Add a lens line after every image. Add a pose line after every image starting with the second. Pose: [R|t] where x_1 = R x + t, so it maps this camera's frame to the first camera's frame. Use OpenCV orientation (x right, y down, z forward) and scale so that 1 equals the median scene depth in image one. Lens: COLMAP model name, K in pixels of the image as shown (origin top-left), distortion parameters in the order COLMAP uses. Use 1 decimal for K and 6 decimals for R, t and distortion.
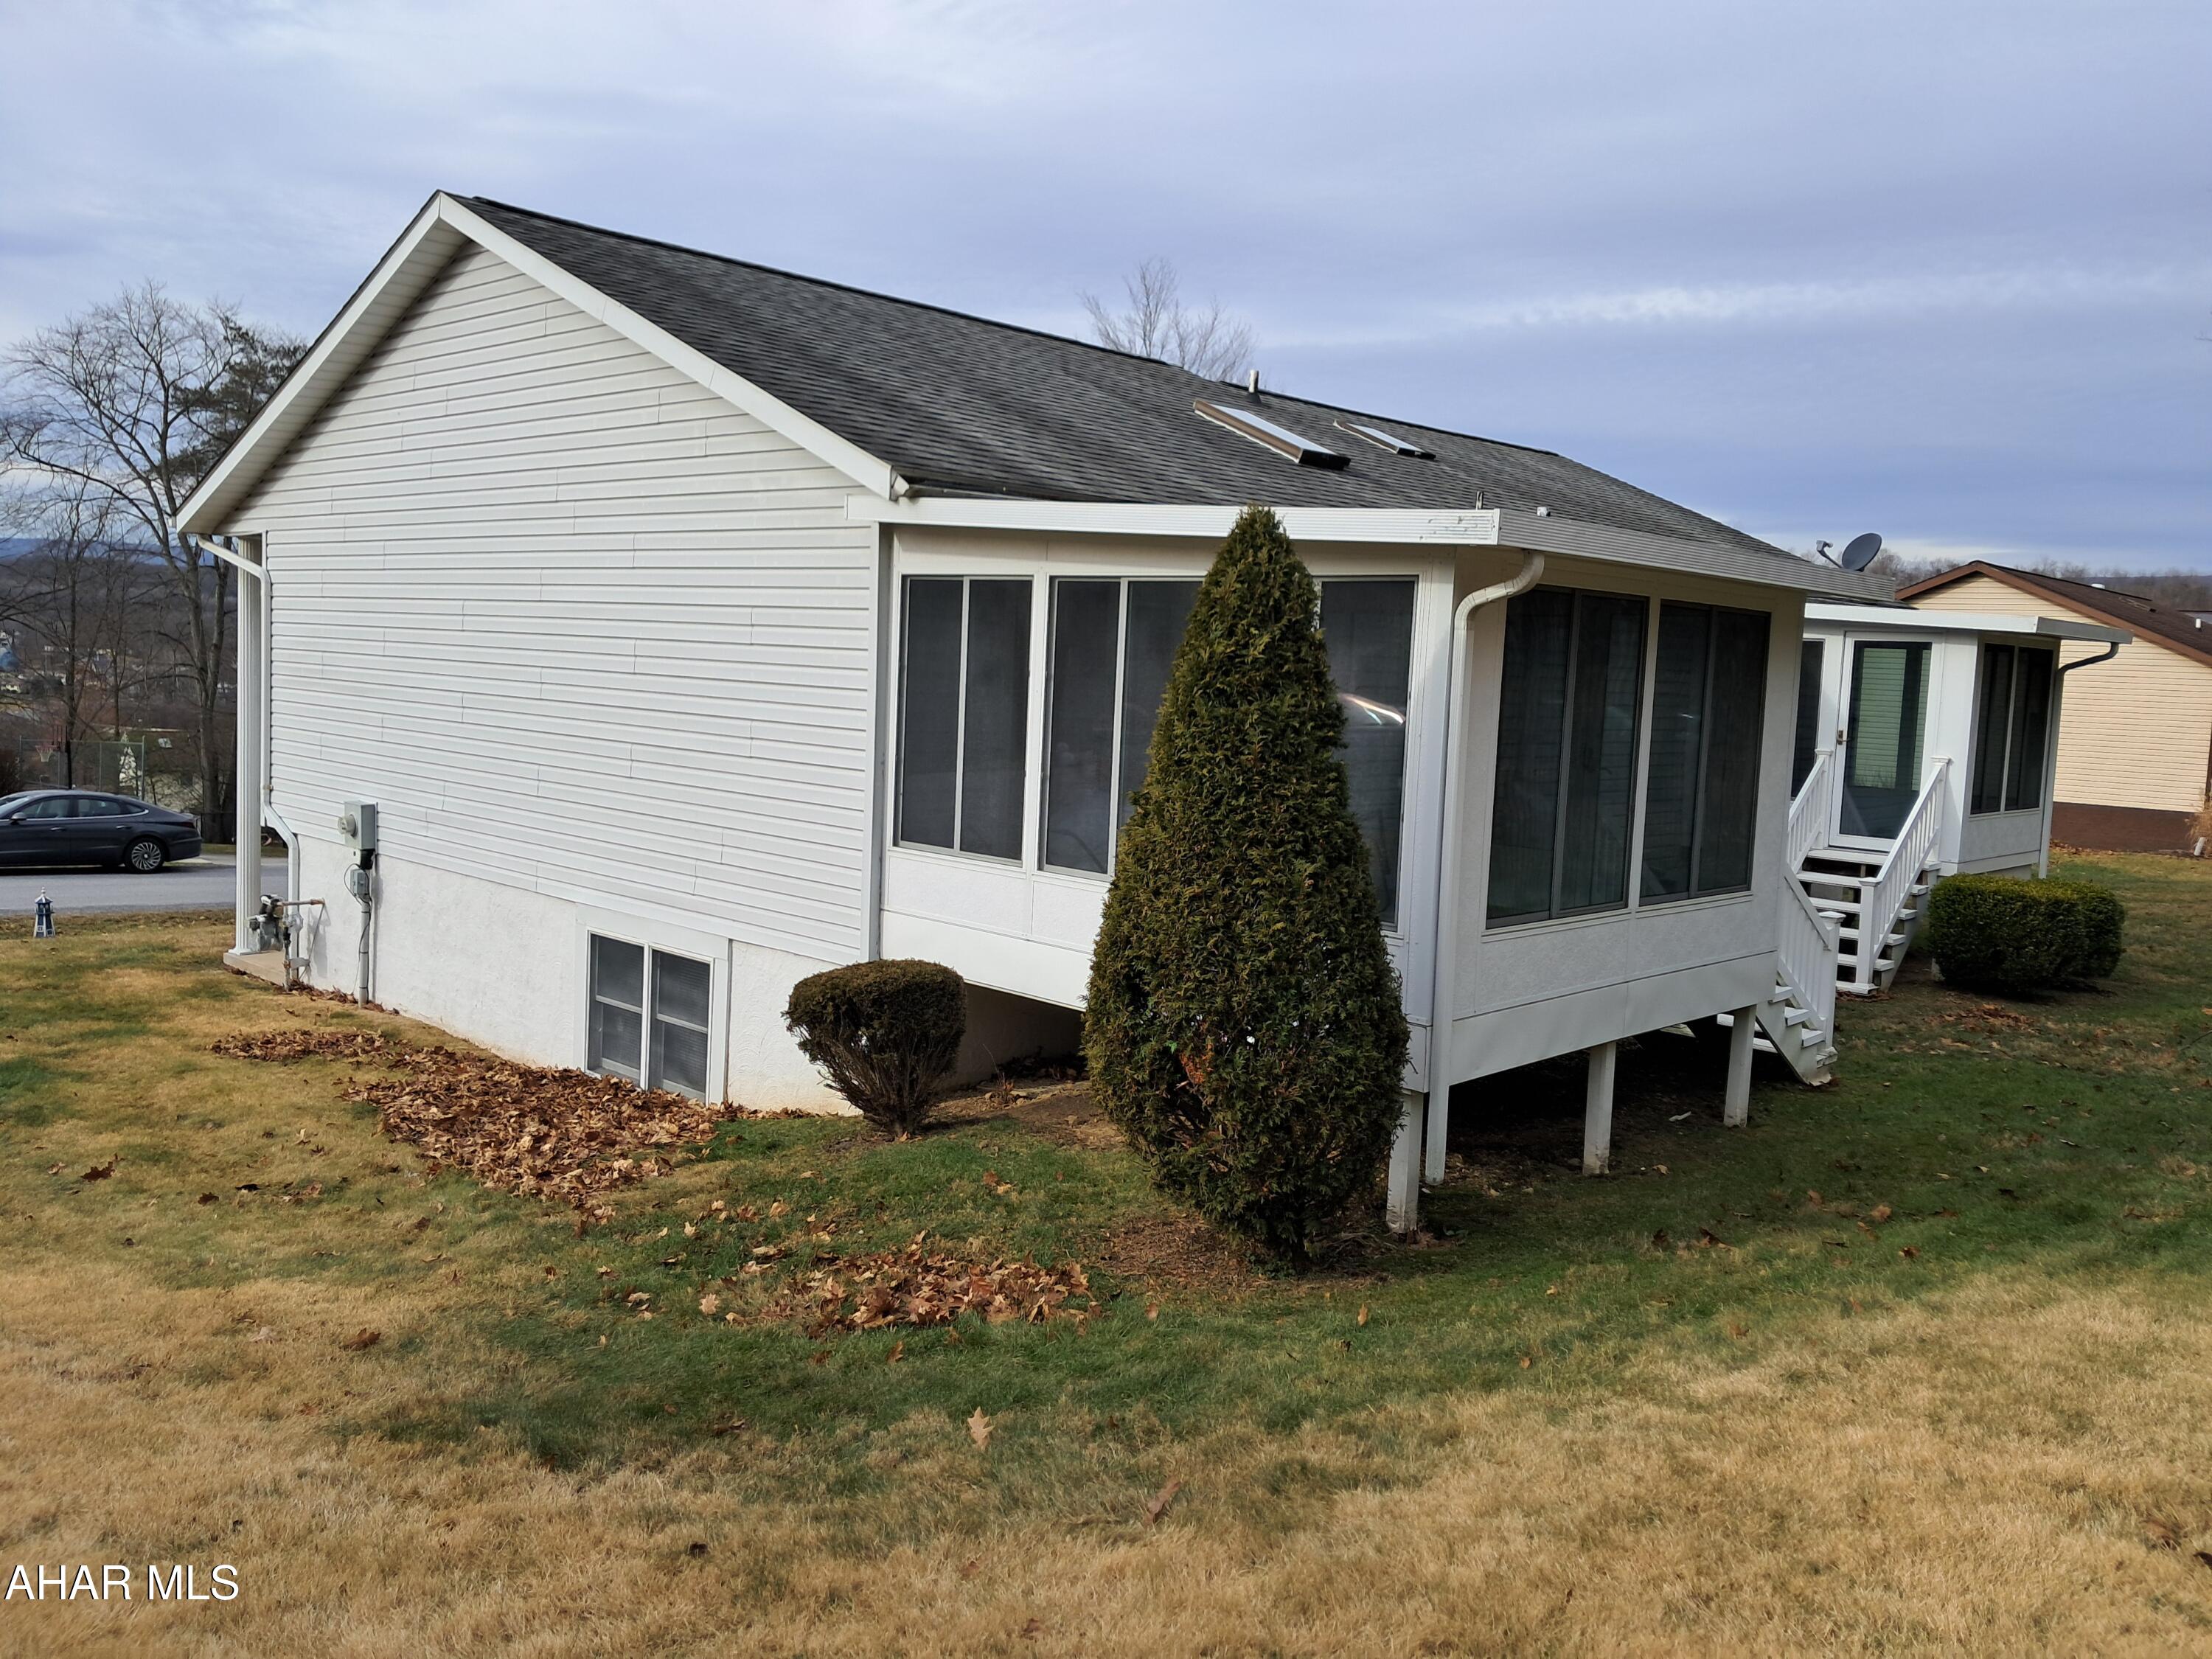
lens RADIAL K [[1755.6, 0, 976.5], [0, 1755.6, 830.8], [0, 0, 1]] dist [-0.012055, -0.007193]
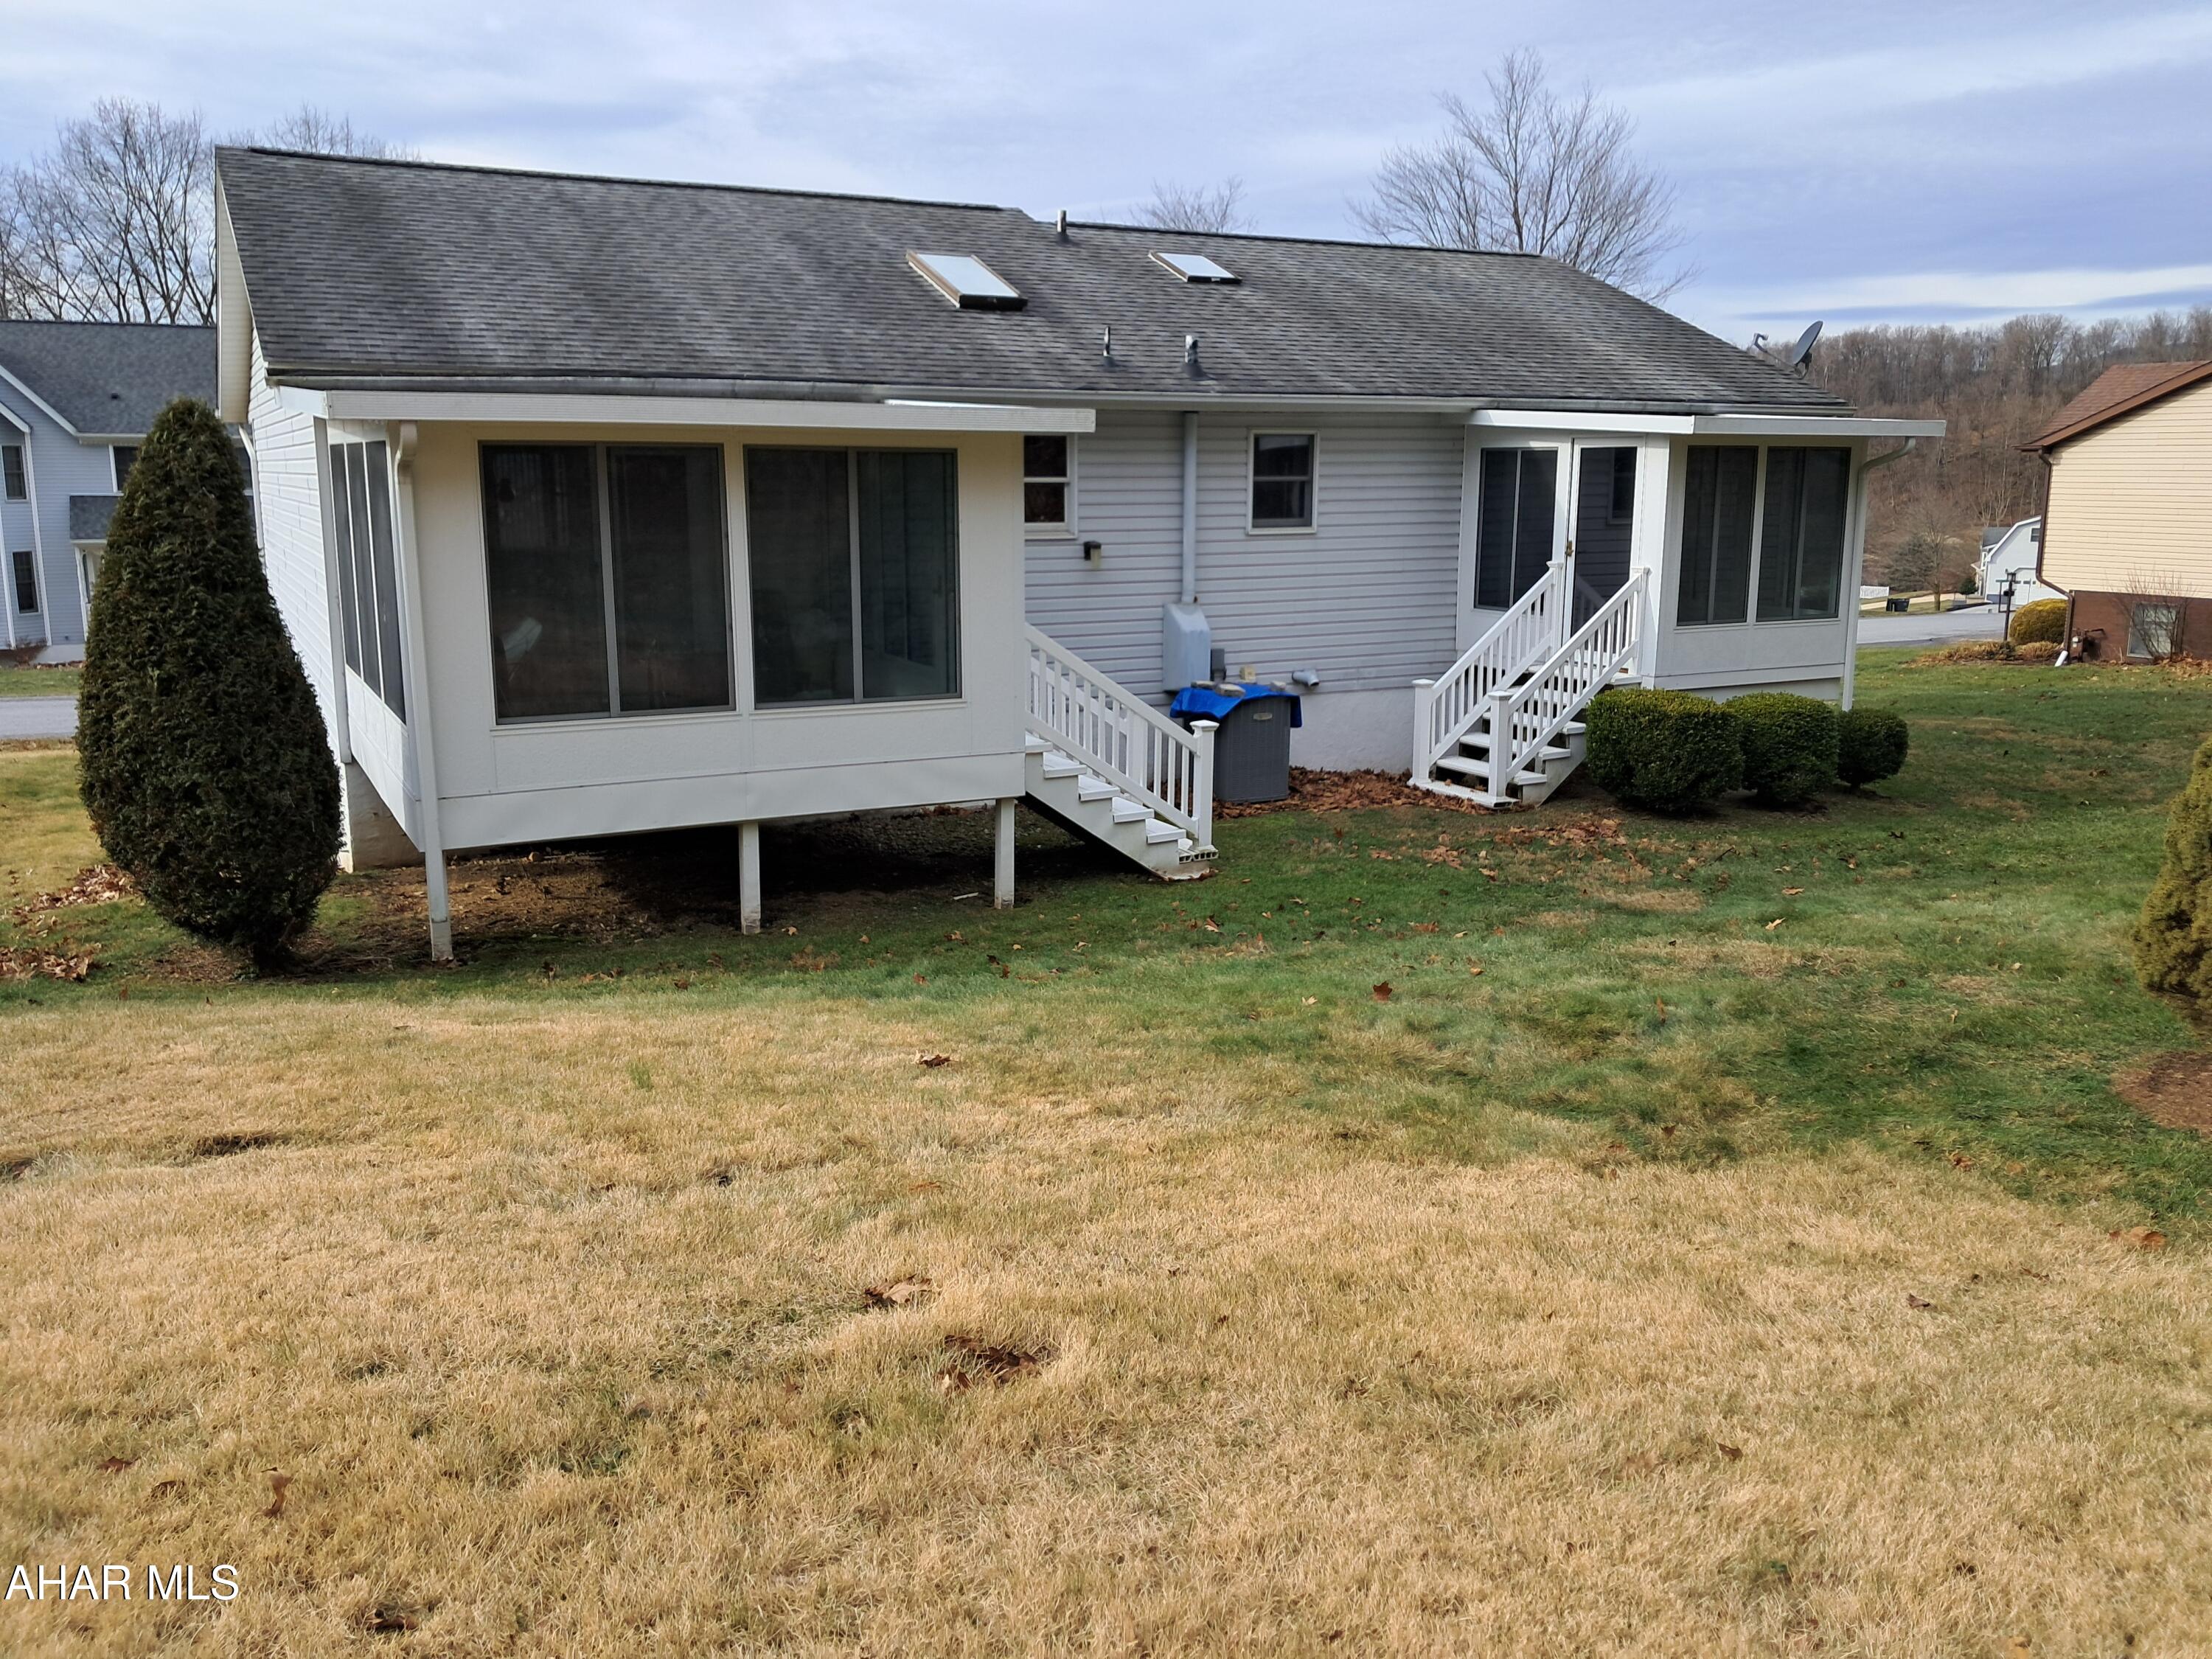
lens RADIAL K [[1718.2, 0, 1026.5], [0, 1718.2, 803.3], [0, 0, 1]] dist [0.004582, -0.000240]
pose [[0.951131, 0.021812, -0.308016, 0.564516], [0.005164, 0.996239, 0.086495, 0.004185], [0.308744, -0.083859, 0.947441, -0.024803]]
